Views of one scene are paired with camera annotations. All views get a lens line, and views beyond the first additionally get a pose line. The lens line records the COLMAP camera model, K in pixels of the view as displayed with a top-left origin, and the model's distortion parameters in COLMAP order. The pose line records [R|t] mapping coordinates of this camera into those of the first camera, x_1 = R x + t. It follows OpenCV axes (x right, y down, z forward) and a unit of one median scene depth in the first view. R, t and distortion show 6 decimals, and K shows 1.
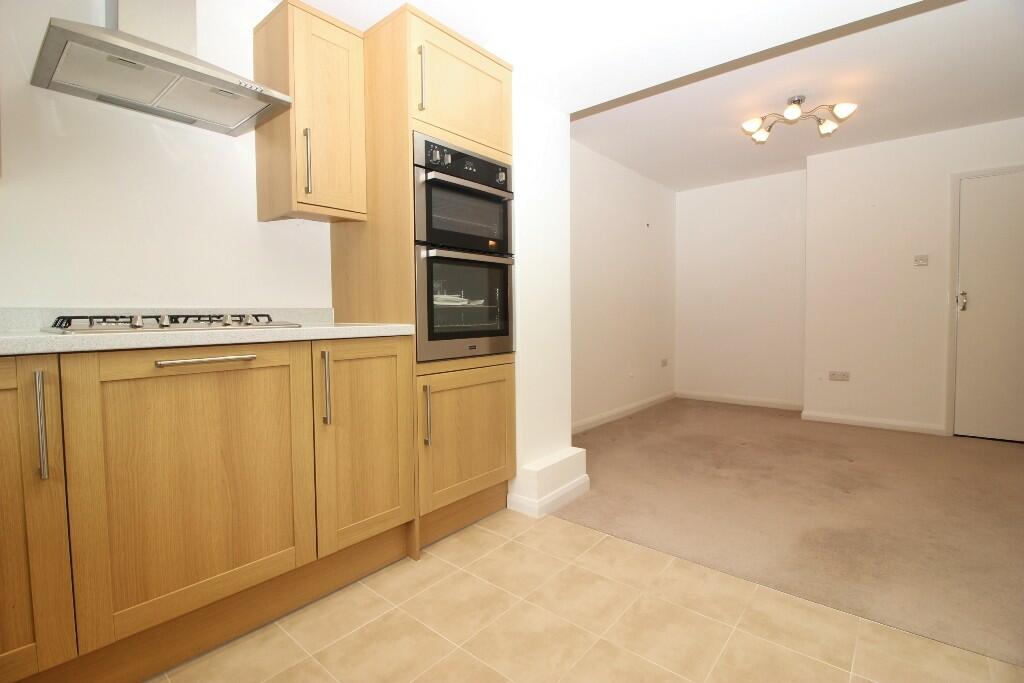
lens RADIAL K [[472.9, 0, 509.3], [0, 472.9, 334.7], [0, 0, 1]] dist [-0.004192, -0.002054]
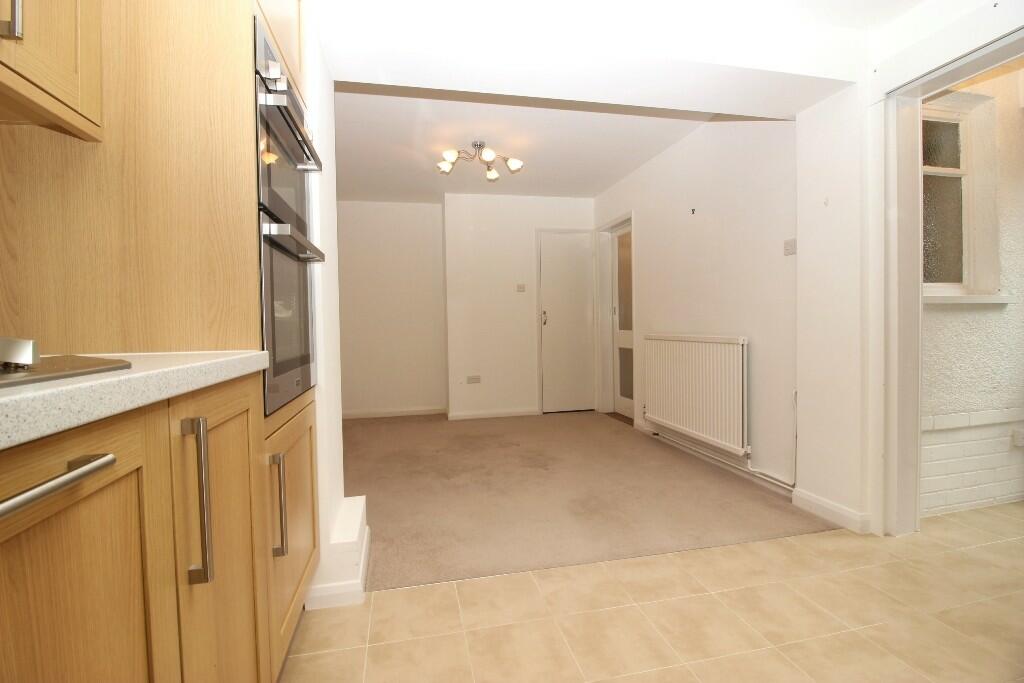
lens RADIAL K [[472.9, 0, 507.5], [0, 472.9, 336.2], [0, 0, 1]] dist [-0.004192, -0.002054]
pose [[0.609861, -0.023052, 0.792173, -0.416748], [0.048371, 0.998796, -0.008175, -0.017852], [-0.791031, 0.043304, 0.610242, 0.371924]]
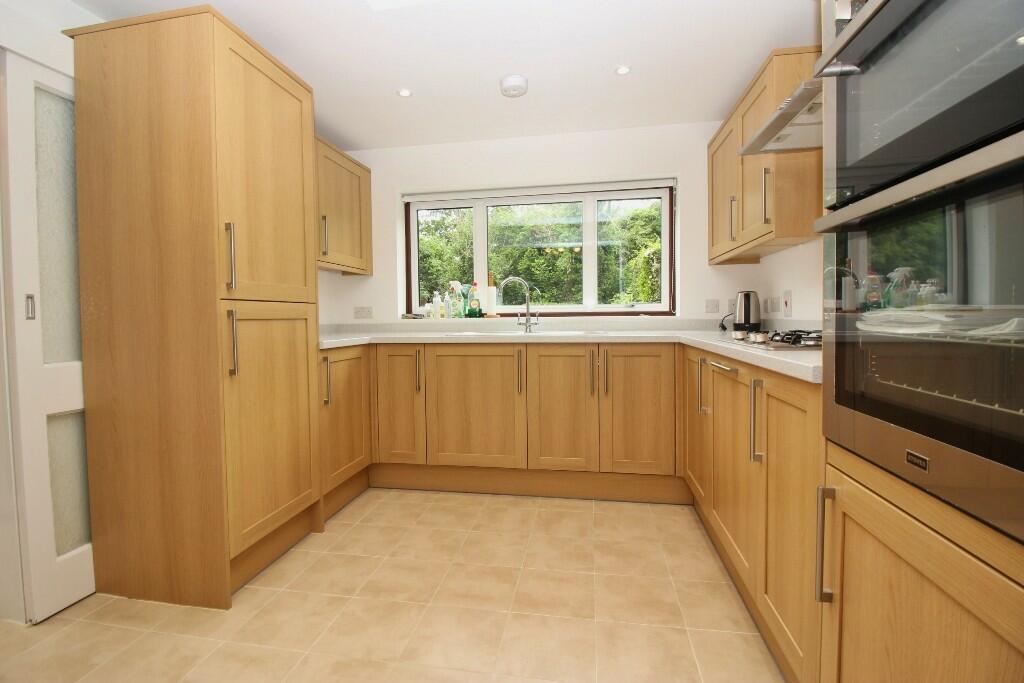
lens RADIAL K [[472.9, 0, 508.6], [0, 472.9, 337.9], [0, 0, 1]] dist [-0.004192, -0.002054]
pose [[-0.862262, 0.046381, -0.504334, 0.336147], [0.000936, 0.995942, 0.089991, -0.090636], [0.506461, 0.077124, -0.858807, 1.133869]]
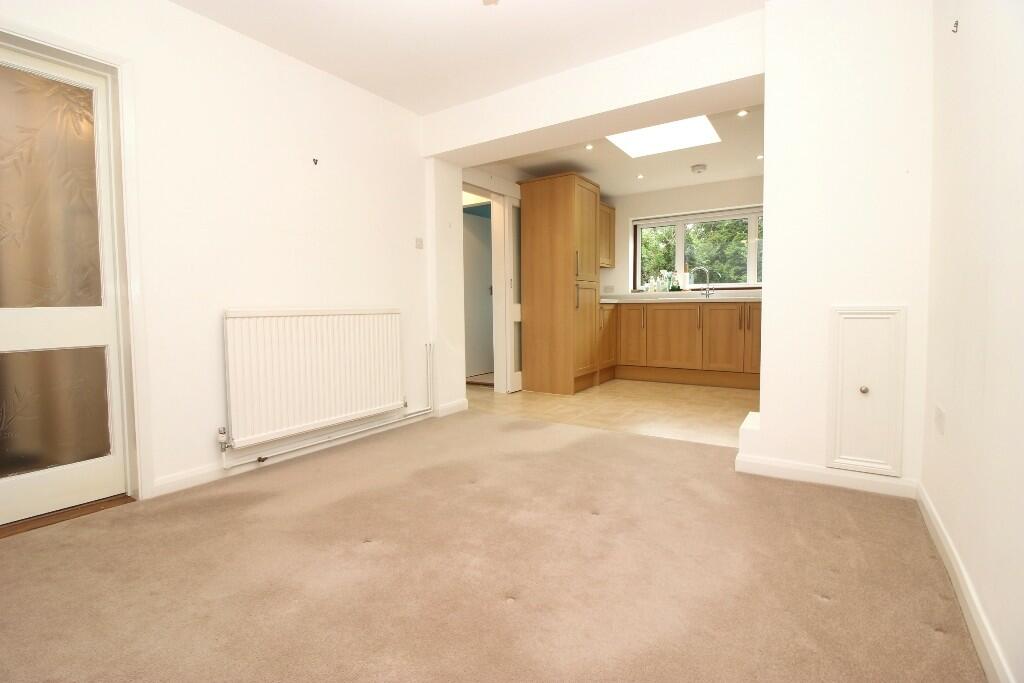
lens RADIAL K [[472.9, 0, 500.9], [0, 472.9, 333.0], [0, 0, 1]] dist [-0.004192, -0.002054]
pose [[-0.994913, 0.027746, -0.096837, 0.919460], [0.017891, 0.994706, 0.101189, -0.067362], [0.099131, 0.098941, -0.990143, 2.371264]]
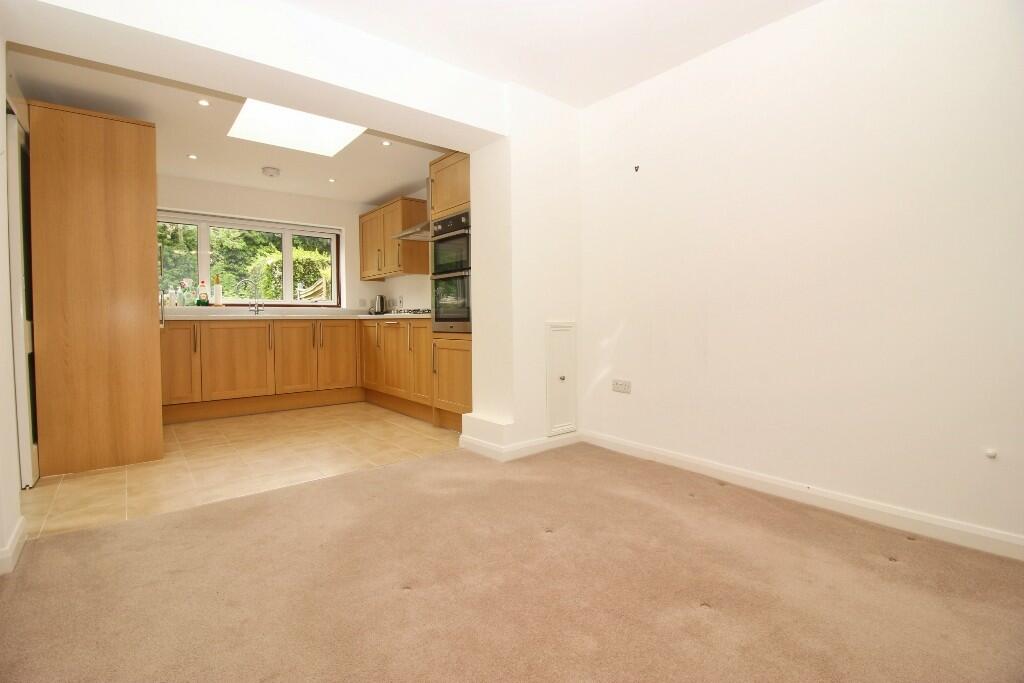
lens RADIAL K [[472.9, 0, 507.3], [0, 472.9, 337.0], [0, 0, 1]] dist [-0.004192, -0.002054]
pose [[-0.190850, 0.050816, -0.980303, 1.597348], [-0.033478, 0.997741, 0.058238, -0.045298], [0.981048, 0.043933, -0.188717, 1.535917]]
